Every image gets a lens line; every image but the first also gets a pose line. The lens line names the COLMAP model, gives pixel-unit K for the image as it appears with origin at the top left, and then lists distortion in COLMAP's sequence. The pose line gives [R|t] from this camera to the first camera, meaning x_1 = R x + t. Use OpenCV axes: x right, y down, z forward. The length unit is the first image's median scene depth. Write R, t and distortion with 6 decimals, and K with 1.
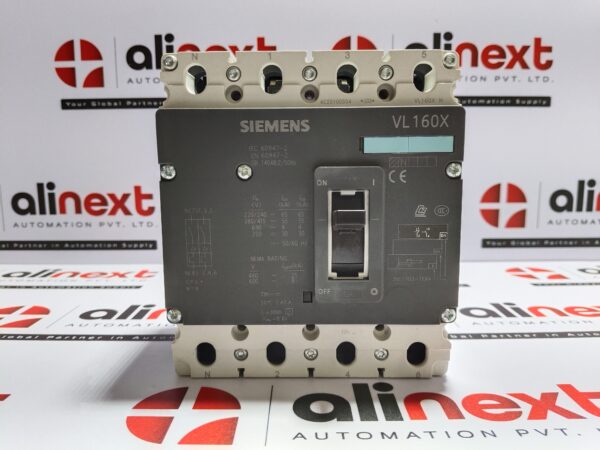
lens RADIAL K [[491.8, 0, 308.8], [0, 491.8, 220.7], [0, 0, 1]] dist [-0.023737, -0.067291]
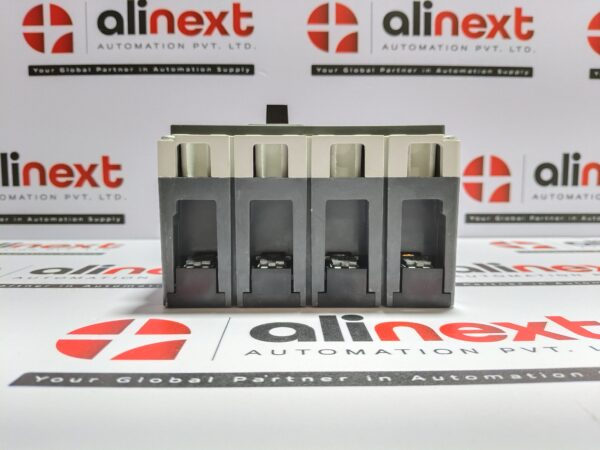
lens RADIAL K [[491.8, 0, 313.5], [0, 491.8, 222.1], [0, 0, 1]] dist [-0.023737, -0.067291]
pose [[0.999545, 0.001967, 0.030094, 0.036368], [-0.000550, 0.998894, -0.047026, 0.145800], [-0.030153, 0.046988, 0.998440, 0.066043]]
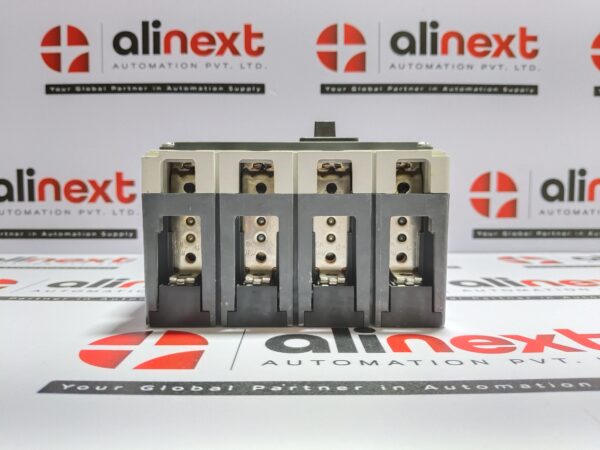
lens RADIAL K [[491.8, 0, 312.0], [0, 491.8, 221.0], [0, 0, 1]] dist [-0.023737, -0.067291]
pose [[0.999867, 0.003612, 0.015913, 0.025623], [-0.002311, 0.996710, -0.081014, 0.148014], [-0.016153, 0.080967, 0.996586, 0.045381]]
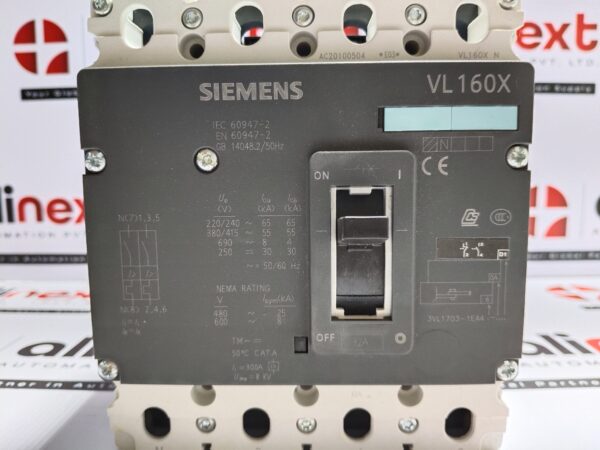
lens RADIAL K [[491.8, 0, 307.2], [0, 491.8, 220.0], [0, 0, 1]] dist [-0.023737, -0.067291]
pose [[0.999898, -0.001571, -0.014193, 0.011206], [0.001319, 0.999841, -0.017759, -0.003396], [0.014218, 0.017738, 0.999742, 0.224095]]
